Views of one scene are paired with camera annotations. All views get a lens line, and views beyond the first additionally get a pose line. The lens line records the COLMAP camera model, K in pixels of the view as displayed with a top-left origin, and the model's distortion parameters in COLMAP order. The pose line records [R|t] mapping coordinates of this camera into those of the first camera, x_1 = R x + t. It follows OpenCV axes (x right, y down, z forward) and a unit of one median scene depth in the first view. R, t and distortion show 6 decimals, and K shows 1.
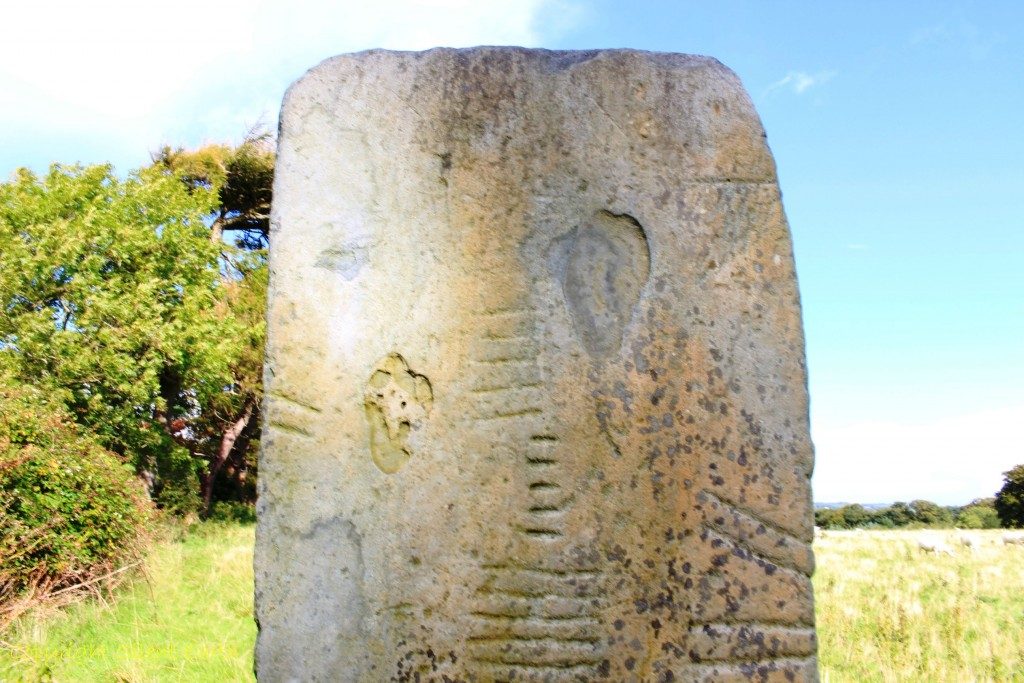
lens RADIAL K [[837.8, 0, 512.0], [0, 837.8, 341.5], [0, 0, 1]] dist [-0.154691, 0.098574]
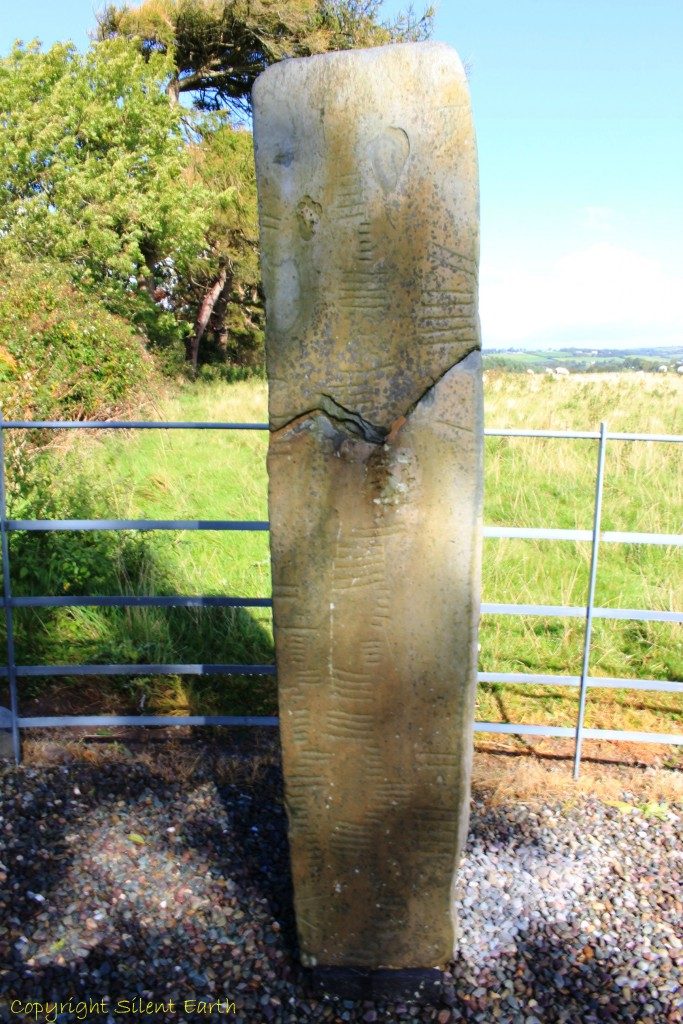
lens RADIAL K [[829.3, 0, 319.4], [0, 829.3, 512.3], [0, 0, 1]] dist [-0.207238, 0.195027]
pose [[0.979024, -0.004090, -0.203702, 0.357196], [0.079454, 0.928306, 0.363228, 0.018793], [0.187612, -0.371794, 0.909159, -1.442693]]
